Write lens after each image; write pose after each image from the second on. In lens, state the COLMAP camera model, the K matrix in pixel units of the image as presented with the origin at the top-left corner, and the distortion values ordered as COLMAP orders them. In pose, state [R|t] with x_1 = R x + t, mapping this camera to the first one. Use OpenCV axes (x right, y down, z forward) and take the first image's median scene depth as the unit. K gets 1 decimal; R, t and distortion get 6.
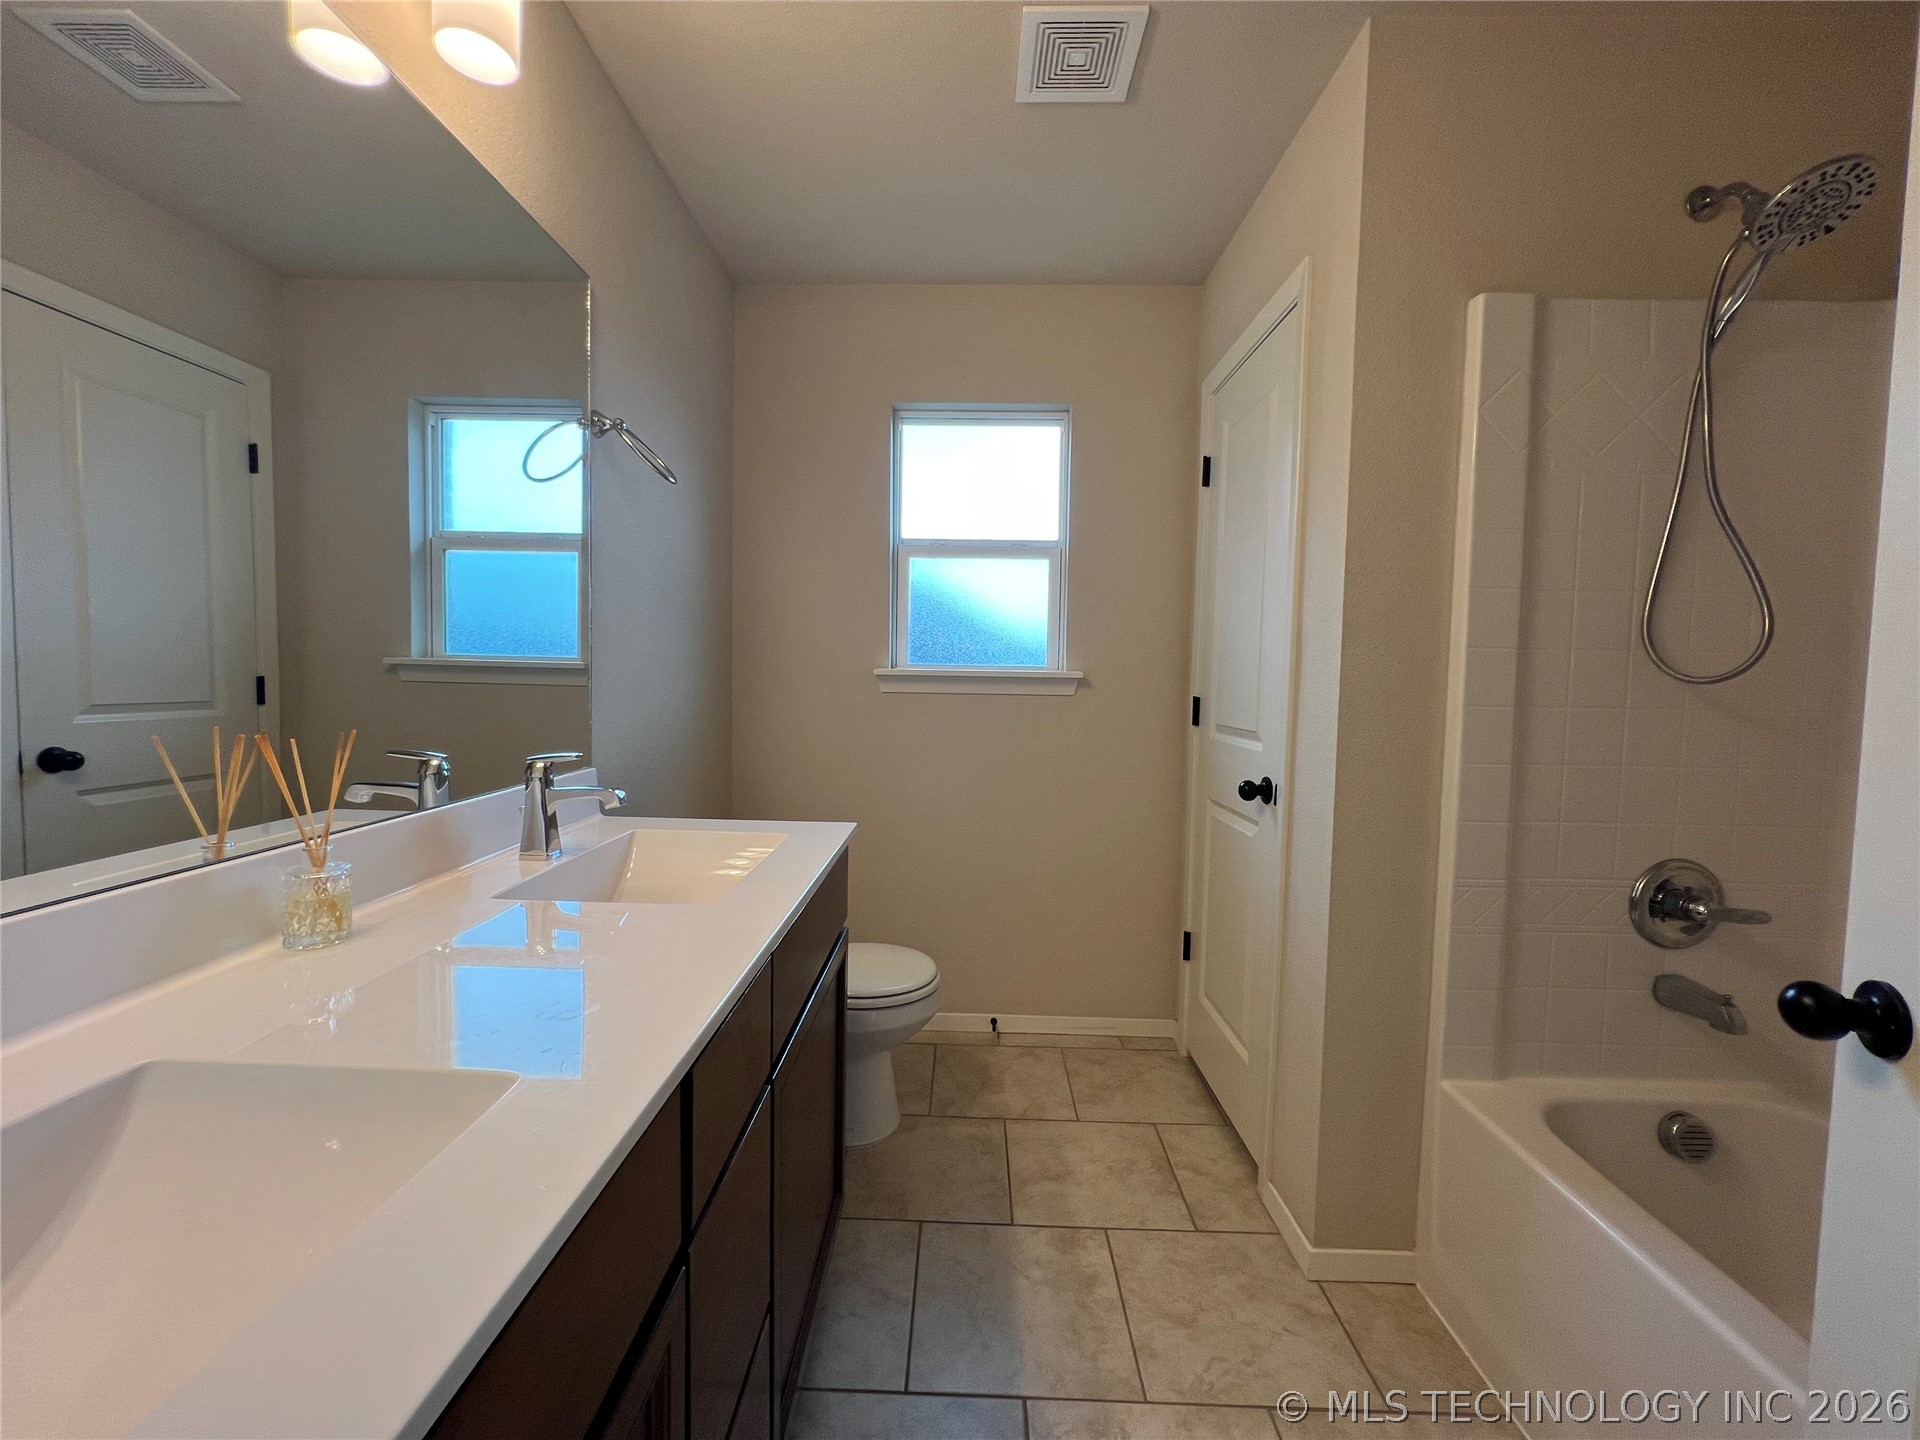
lens RADIAL K [[776.2, 0, 954.4], [0, 776.2, 712.3], [0, 0, 1]] dist [-0.003736, 0.000103]
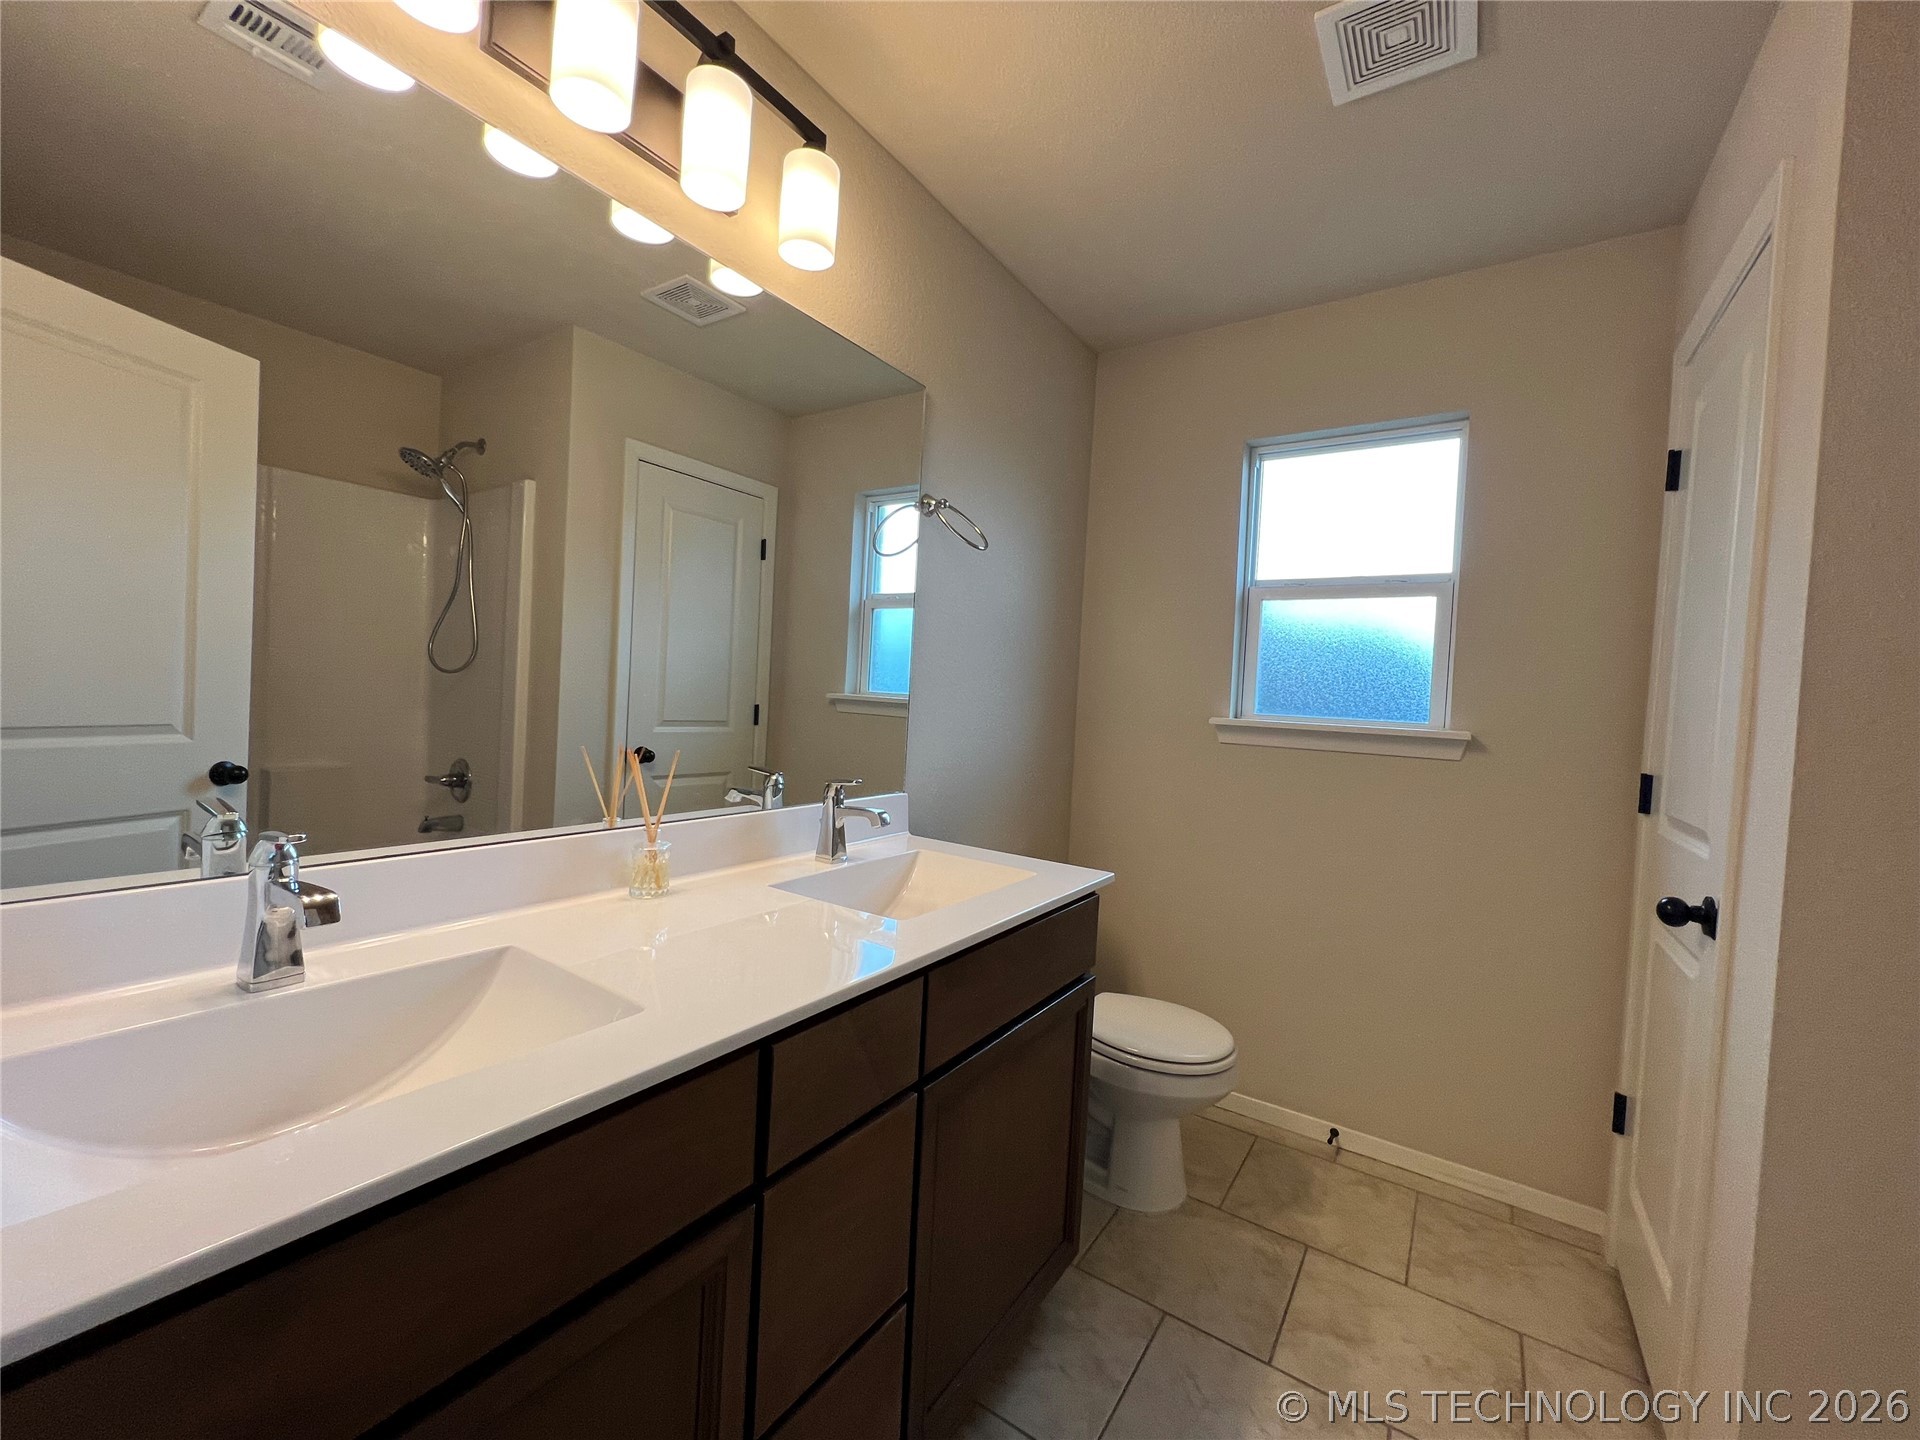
lens RADIAL K [[776.2, 0, 954.4], [0, 776.2, 712.3], [0, 0, 1]] dist [-0.003736, 0.000103]
pose [[0.837828, 0.038309, -0.544588, 0.179579], [-0.065257, 0.997410, -0.030233, -0.015475], [0.542019, 0.060868, 0.838159, 0.029118]]
